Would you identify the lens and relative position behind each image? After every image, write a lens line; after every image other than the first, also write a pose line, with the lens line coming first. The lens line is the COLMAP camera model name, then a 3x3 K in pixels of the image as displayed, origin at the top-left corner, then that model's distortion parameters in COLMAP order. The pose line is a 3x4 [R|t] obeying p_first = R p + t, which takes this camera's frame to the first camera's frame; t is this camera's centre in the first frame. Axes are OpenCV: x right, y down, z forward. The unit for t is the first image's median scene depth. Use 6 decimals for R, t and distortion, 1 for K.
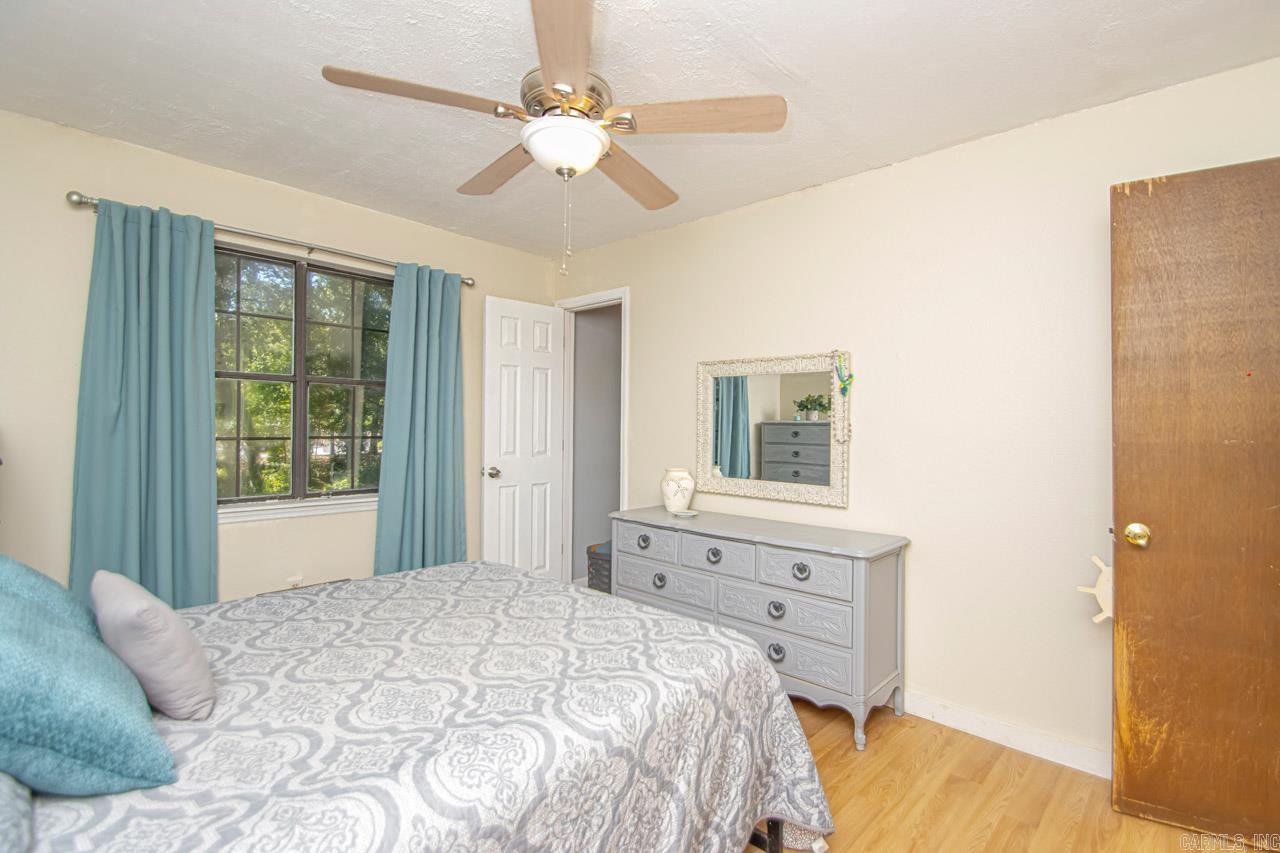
lens RADIAL K [[598.2, 0, 648.8], [0, 598.2, 422.2], [0, 0, 1]] dist [0.022820, -0.020969]
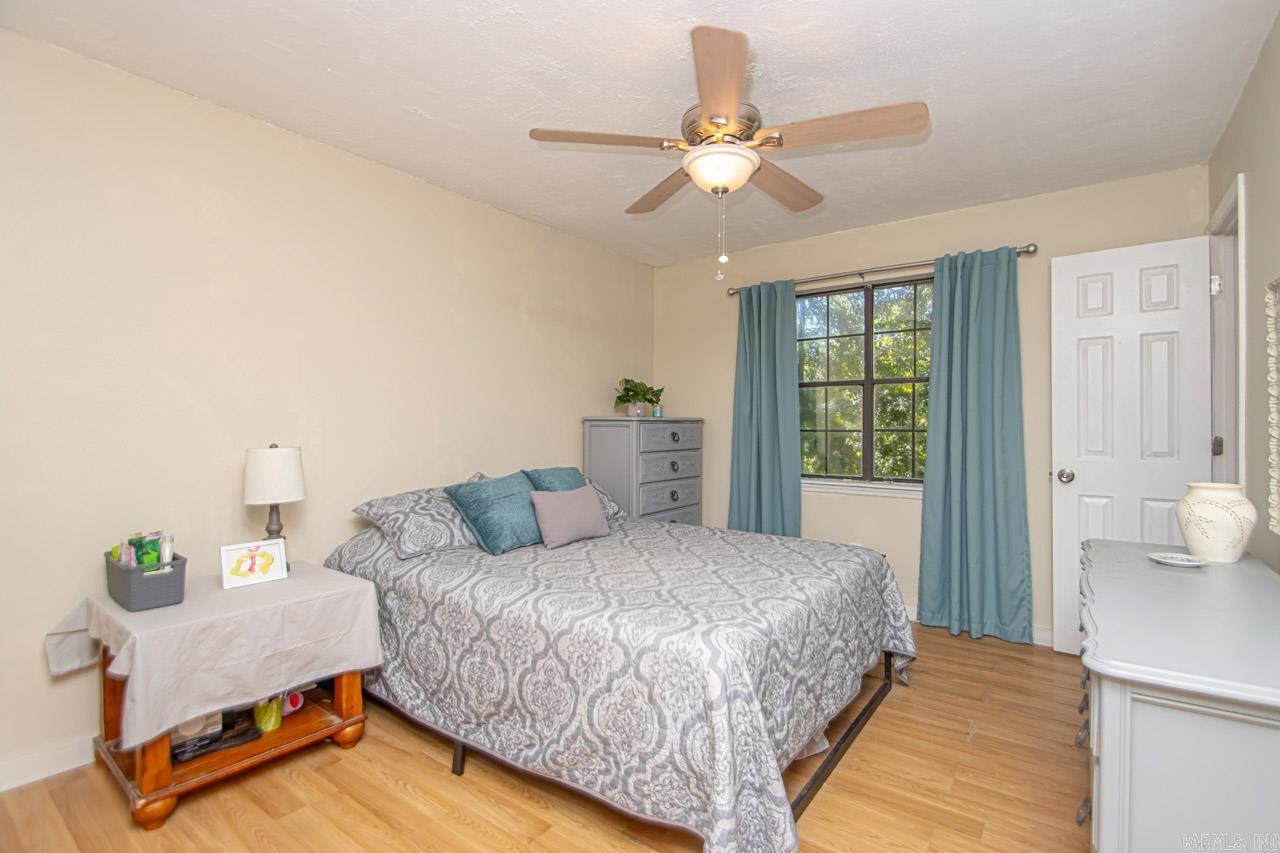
lens RADIAL K [[598.2, 0, 648.8], [0, 598.2, 422.2], [0, 0, 1]] dist [0.022820, -0.020969]
pose [[0.113468, -0.016392, -0.993406, 0.592375], [0.008724, 0.999842, -0.015502, 0.025085], [0.993503, -0.006908, 0.113593, 0.442801]]
